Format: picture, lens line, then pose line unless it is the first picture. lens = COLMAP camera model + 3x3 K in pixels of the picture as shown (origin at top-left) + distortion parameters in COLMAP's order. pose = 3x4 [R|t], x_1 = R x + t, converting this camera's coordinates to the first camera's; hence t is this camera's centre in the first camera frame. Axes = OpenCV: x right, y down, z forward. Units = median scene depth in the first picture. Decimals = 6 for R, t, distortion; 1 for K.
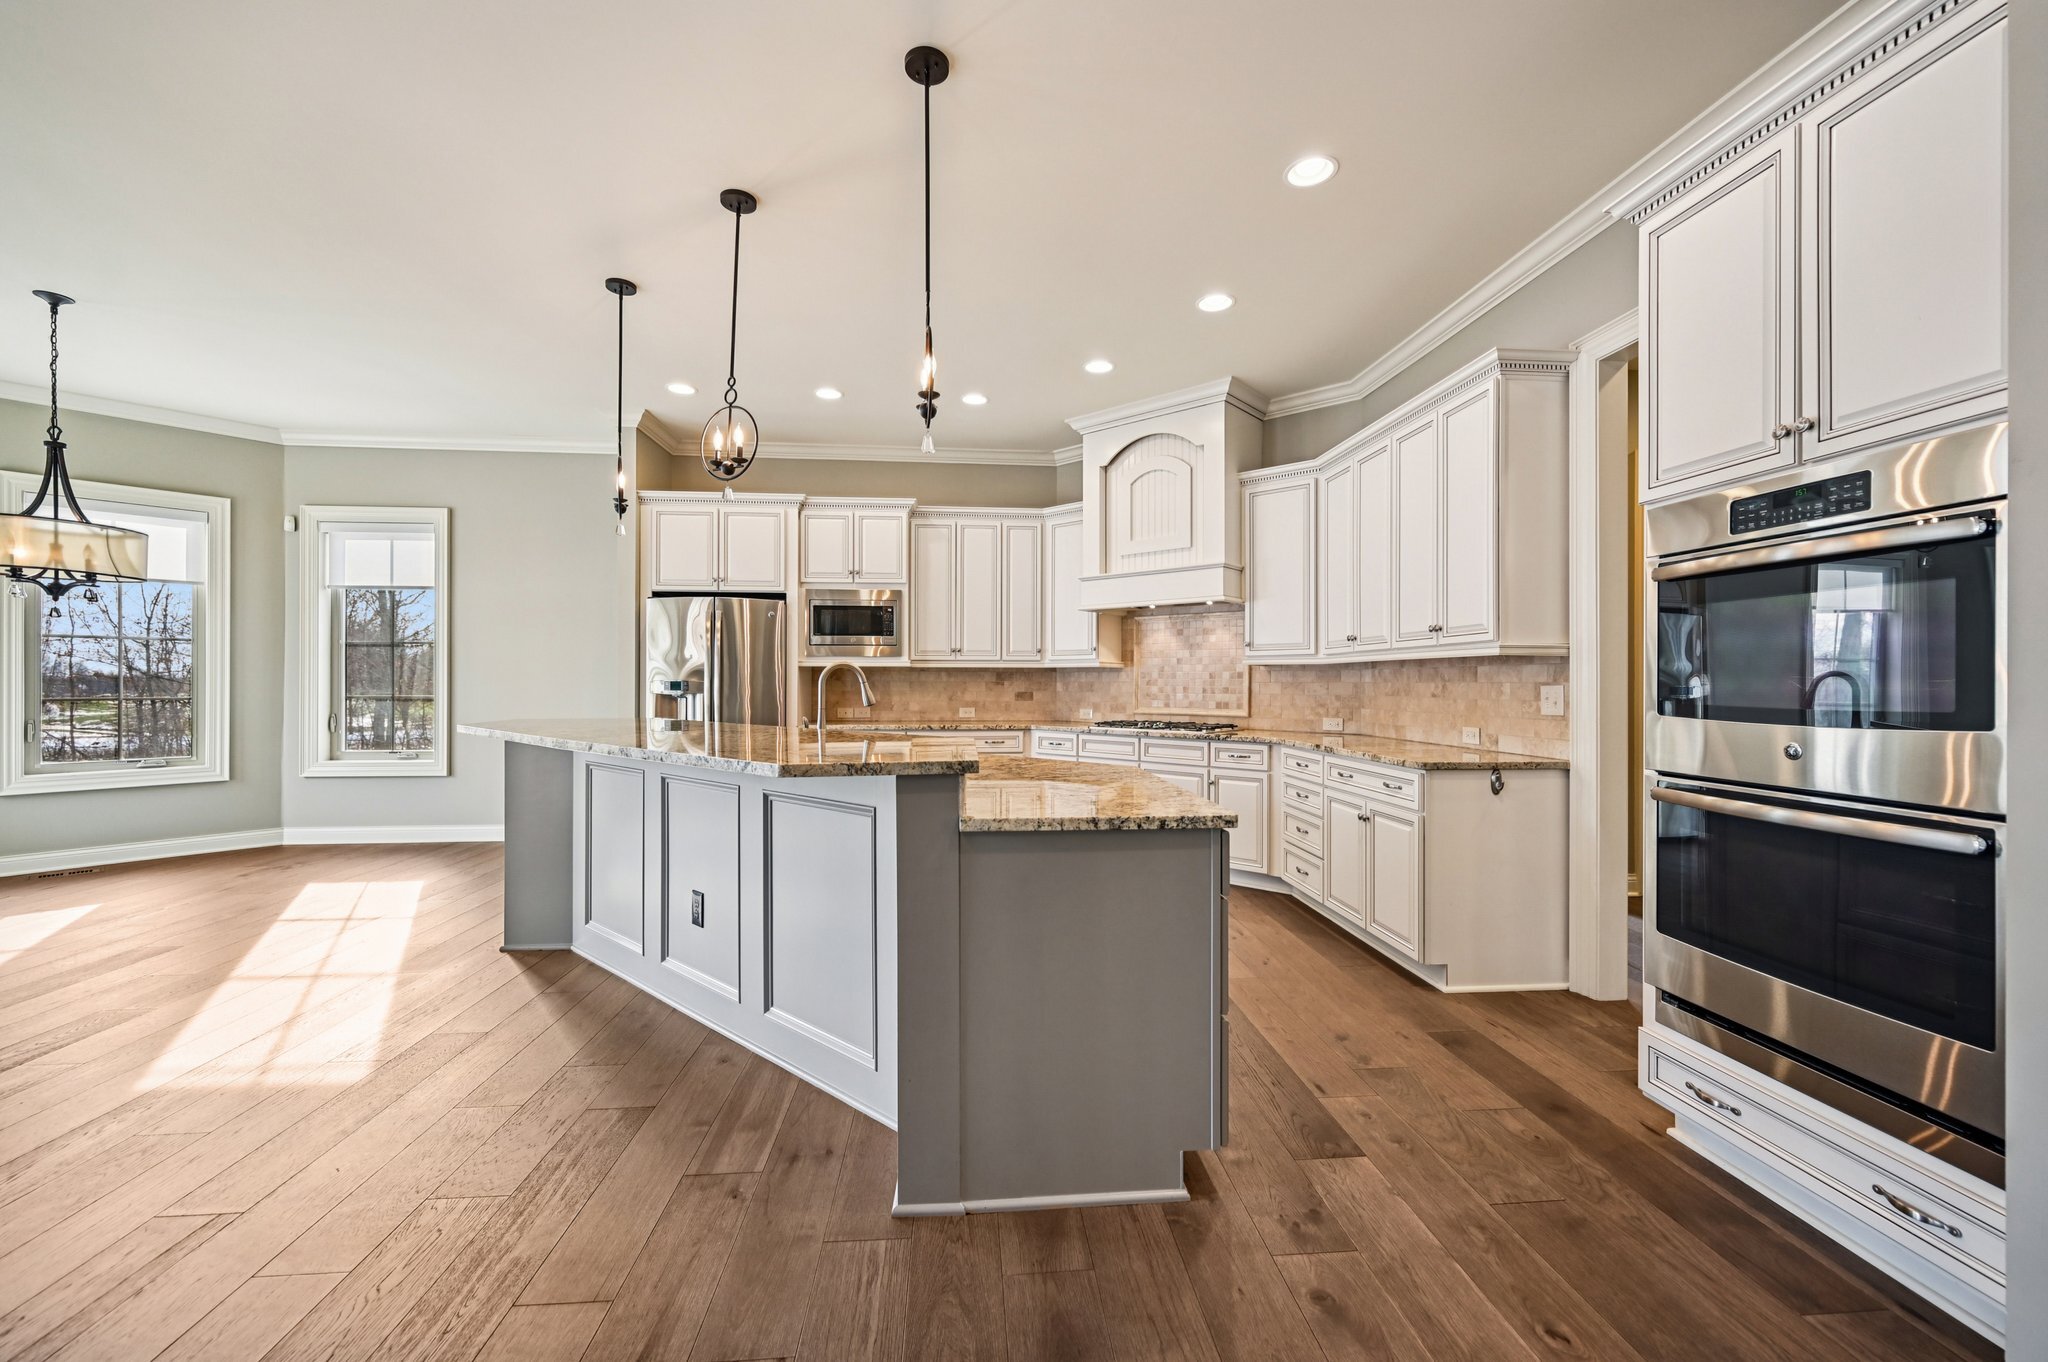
lens RADIAL K [[800.4, 0, 1026.0], [0, 800.4, 681.8], [0, 0, 1]] dist [-0.002257, -0.000106]
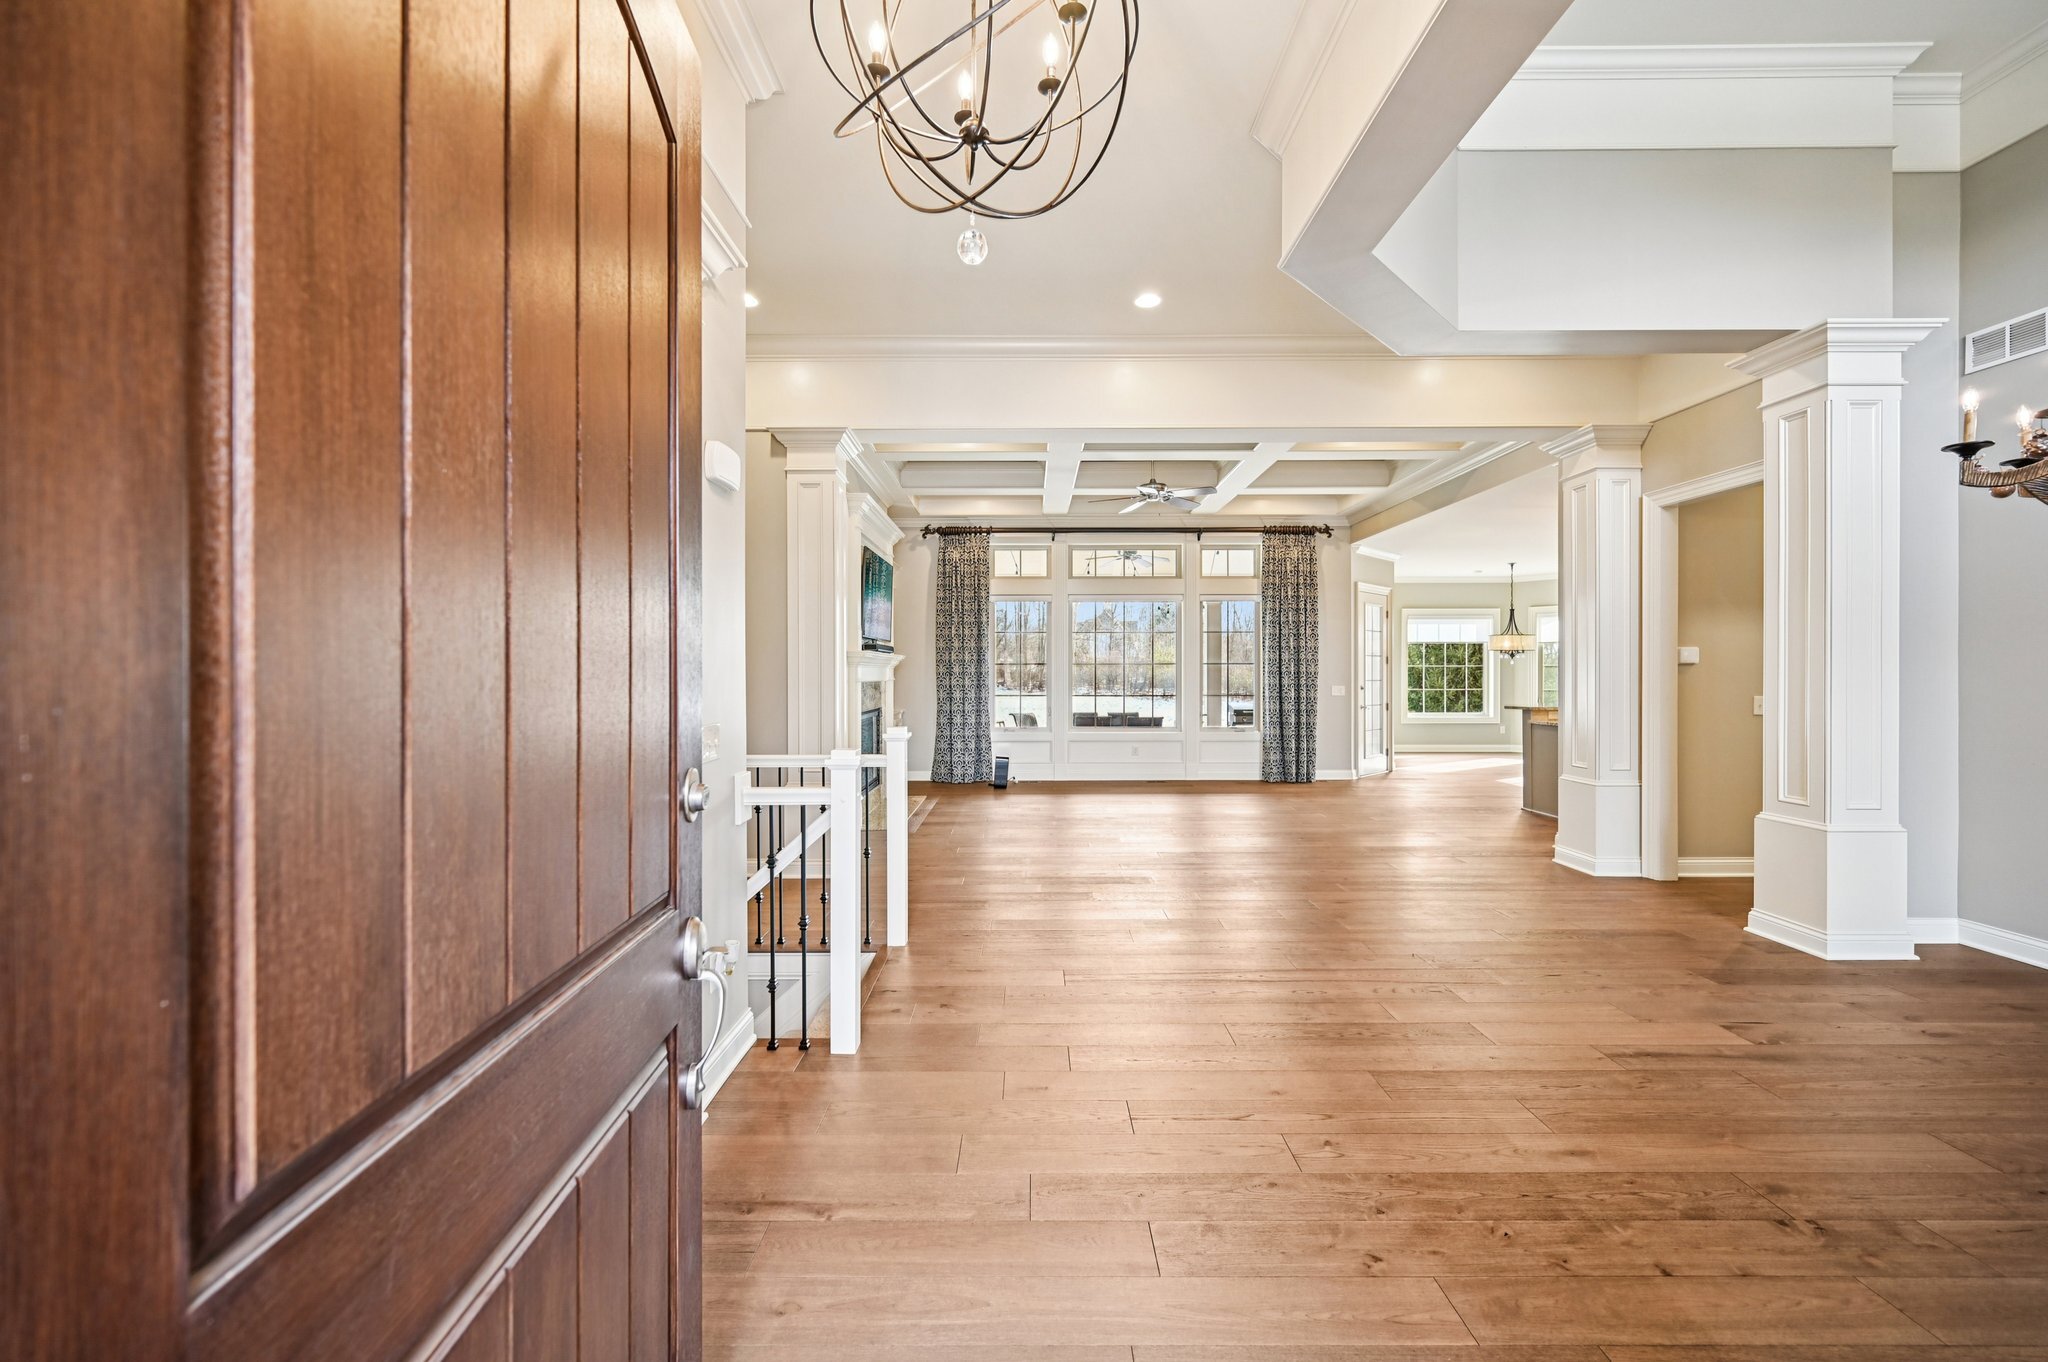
lens RADIAL K [[800.4, 0, 1026.6], [0, 800.4, 675.4], [0, 0, 1]] dist [-0.002257, -0.000106]
pose [[-0.089494, 0.001683, -0.995986, 1.408461], [0.002112, 0.999997, 0.001500, -0.028989], [0.995985, -0.001969, -0.089498, -0.428148]]
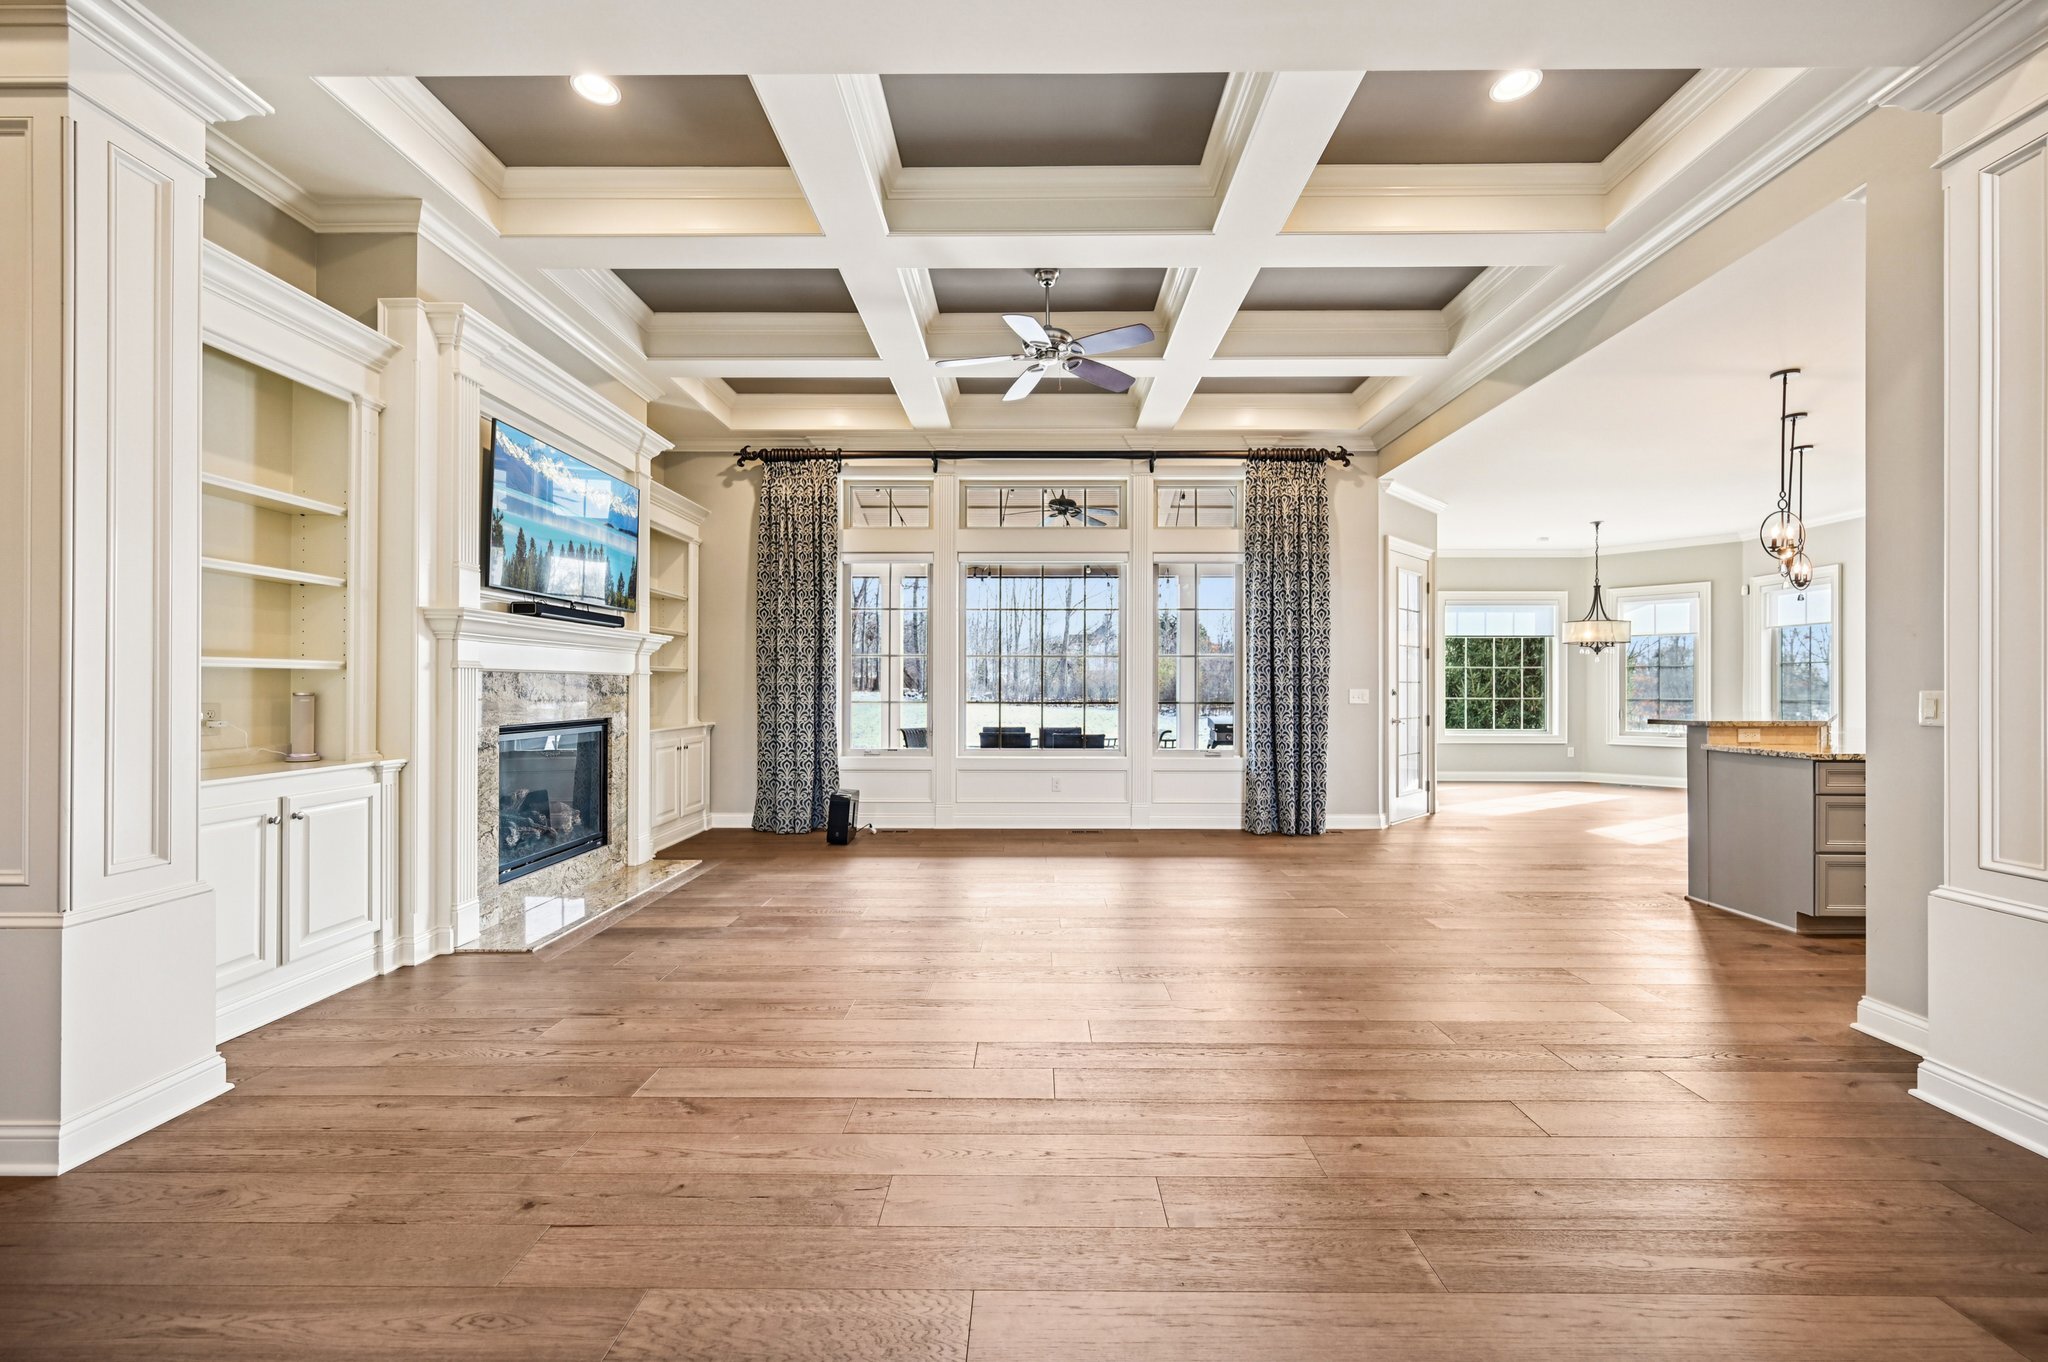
lens RADIAL K [[800.4, 0, 1025.5], [0, 800.4, 686.3], [0, 0, 1]] dist [-0.002257, -0.000106]
pose [[-0.094367, -0.002729, -0.995534, 0.811050], [-0.000657, 0.999996, -0.002679, -0.001935], [0.995537, 0.000401, -0.094369, -0.280508]]
